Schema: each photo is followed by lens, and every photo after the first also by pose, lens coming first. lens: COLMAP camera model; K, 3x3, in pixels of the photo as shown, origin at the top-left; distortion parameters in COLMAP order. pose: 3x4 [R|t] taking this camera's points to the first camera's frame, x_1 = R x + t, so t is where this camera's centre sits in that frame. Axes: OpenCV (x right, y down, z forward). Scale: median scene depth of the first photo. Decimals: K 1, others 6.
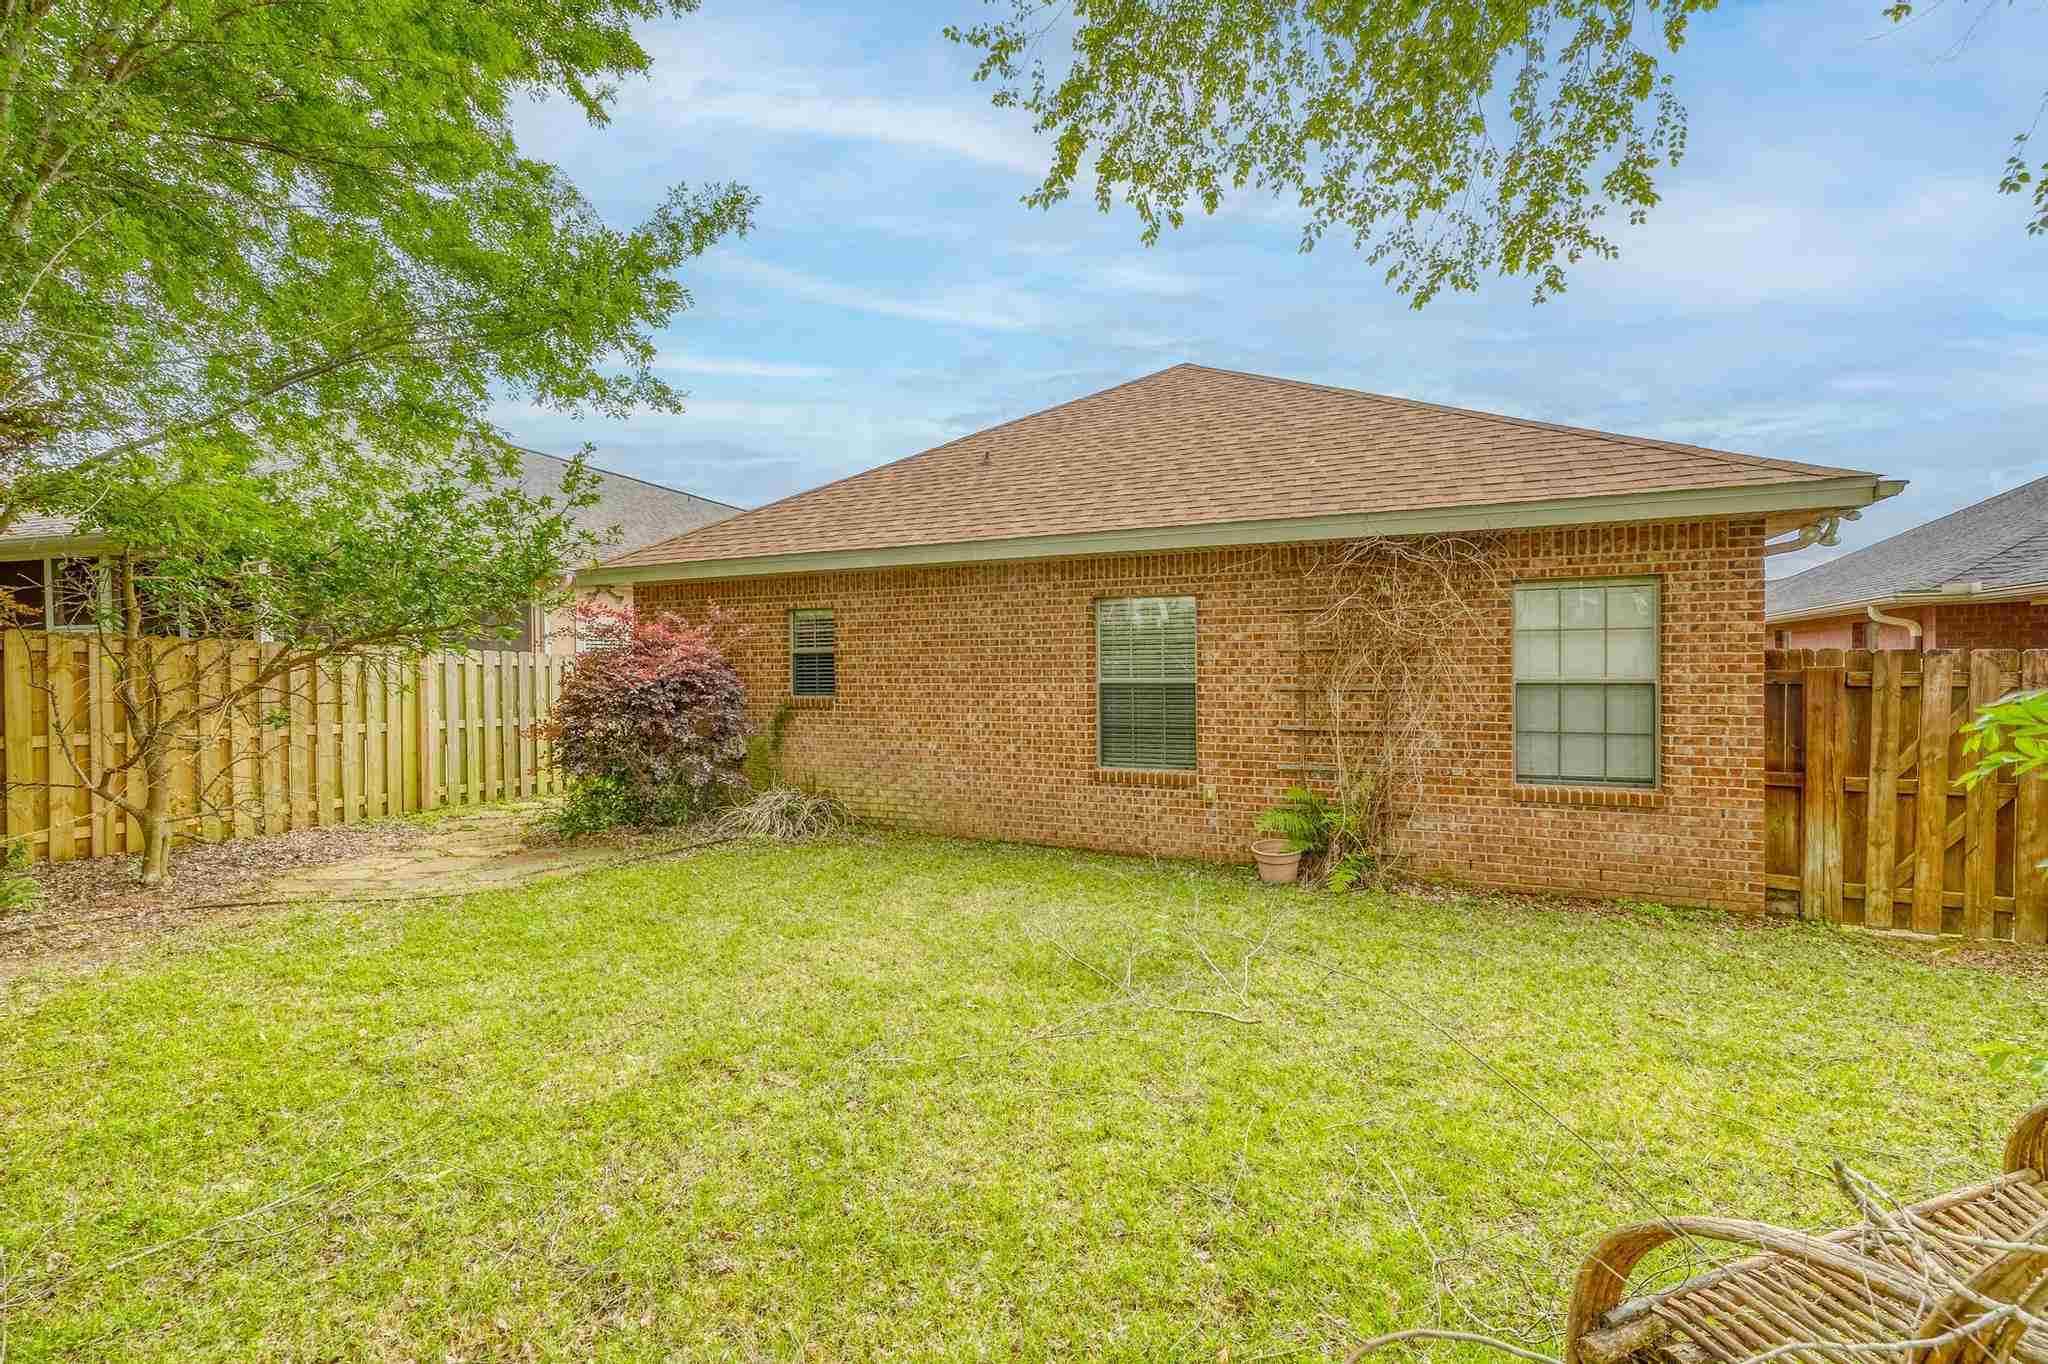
lens RADIAL K [[876.8, 0, 1022.5], [0, 876.8, 679.9], [0, 0, 1]] dist [0.004790, 0.000806]
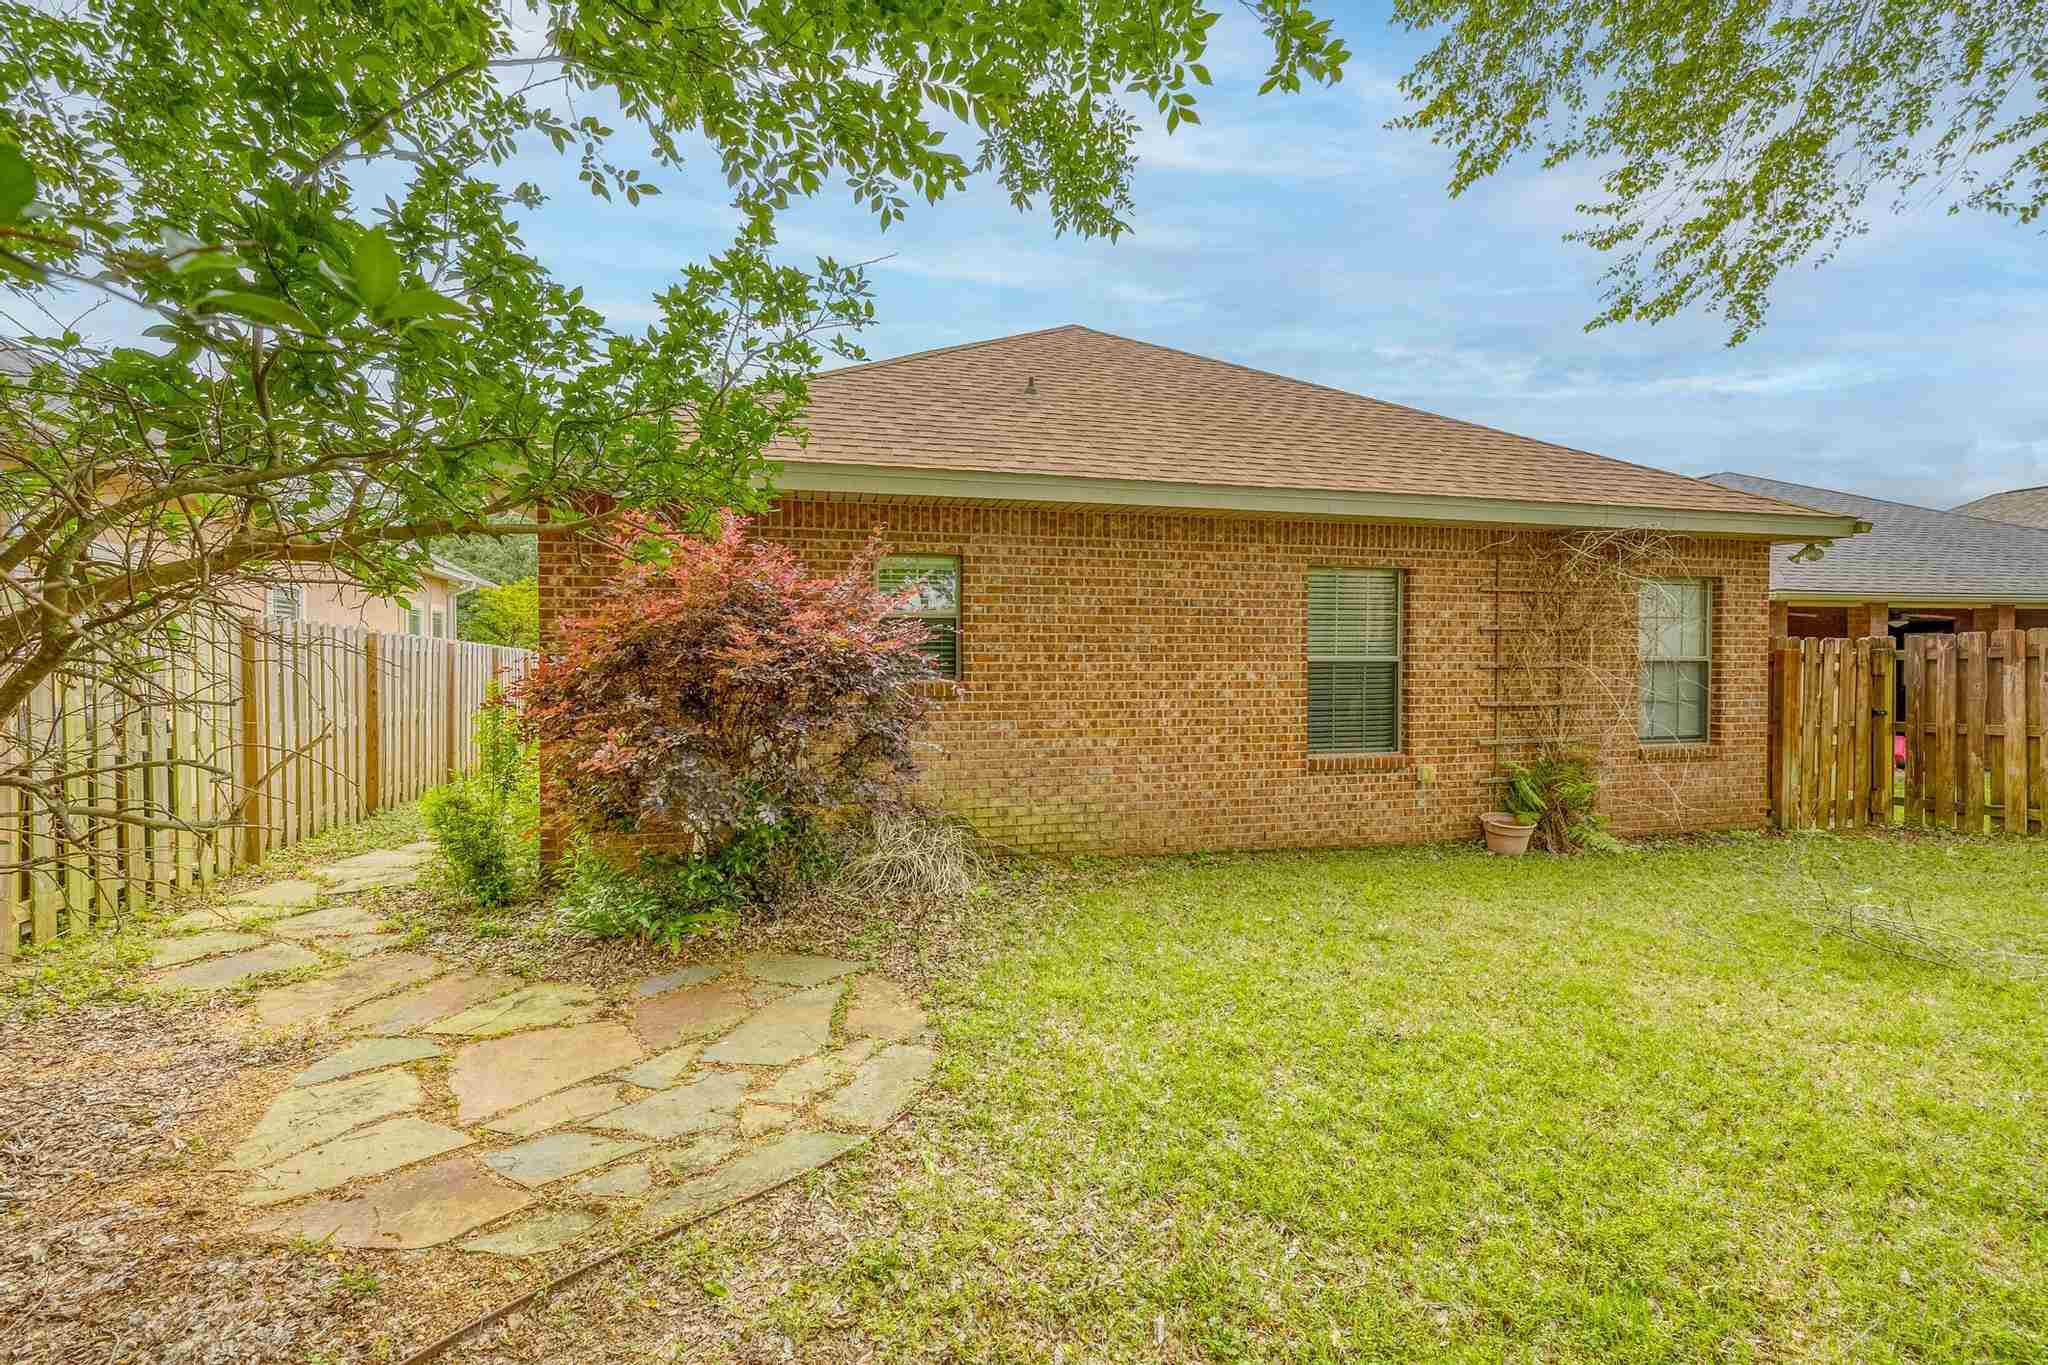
lens RADIAL K [[876.8, 0, 1023.9], [0, 876.8, 685.4], [0, 0, 1]] dist [0.004790, 0.000806]
pose [[0.789367, -0.004627, 0.613904, -0.703568], [0.006375, 0.999979, -0.000660, 0.027324], [-0.613889, 0.004435, 0.789380, 0.477760]]
